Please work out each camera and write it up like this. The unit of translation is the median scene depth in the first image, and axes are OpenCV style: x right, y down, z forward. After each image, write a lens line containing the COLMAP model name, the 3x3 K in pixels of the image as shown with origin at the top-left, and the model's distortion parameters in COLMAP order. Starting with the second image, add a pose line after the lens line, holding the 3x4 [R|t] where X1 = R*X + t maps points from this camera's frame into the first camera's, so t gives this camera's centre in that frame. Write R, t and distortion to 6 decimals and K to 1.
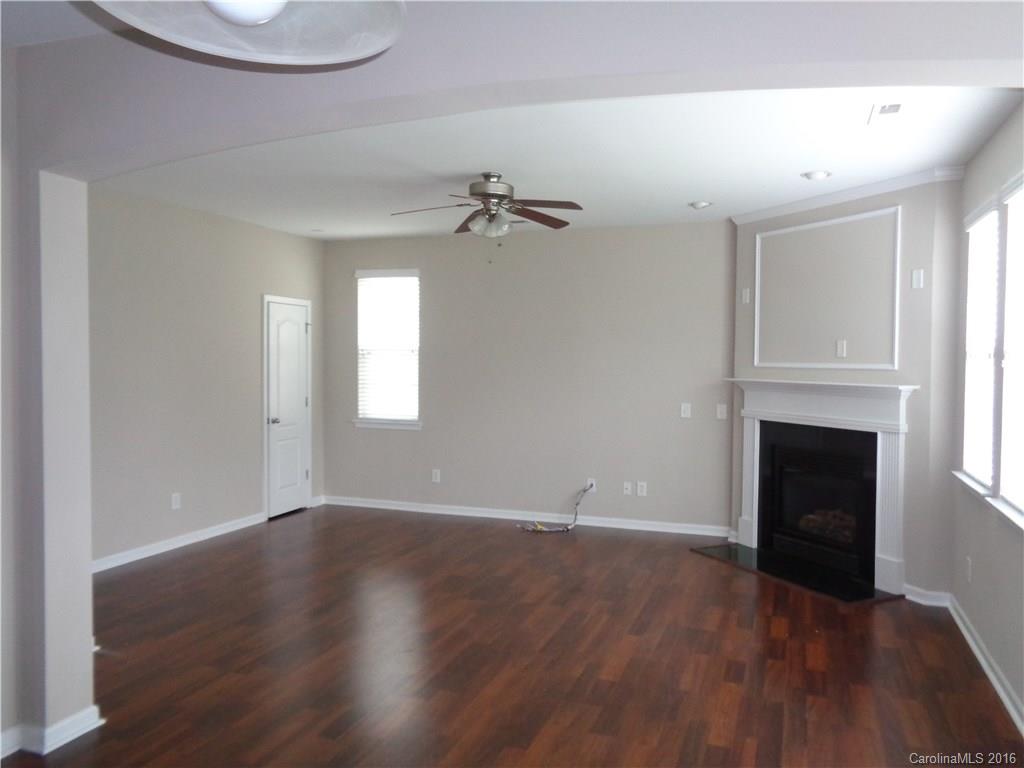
lens RADIAL K [[776.4, 0, 512.0], [0, 776.4, 384.0], [0, 0, 1]] dist [0.010167, 0.003359]
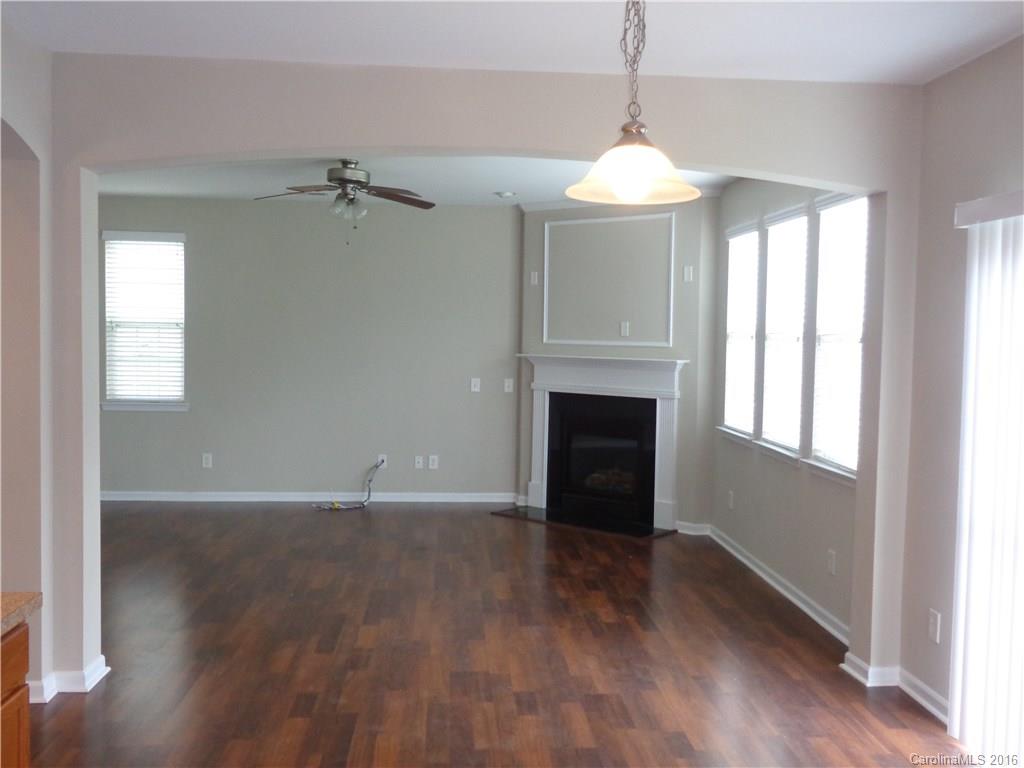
lens RADIAL K [[975.9, 0, 512.0], [0, 975.9, 384.0], [0, 0, 1]] dist [0.003600, 0.001039]
pose [[0.913835, -0.012995, 0.405877, -0.289270], [0.003780, 0.999717, 0.023499, 0.002279], [-0.406067, -0.019940, 0.913626, -0.241913]]
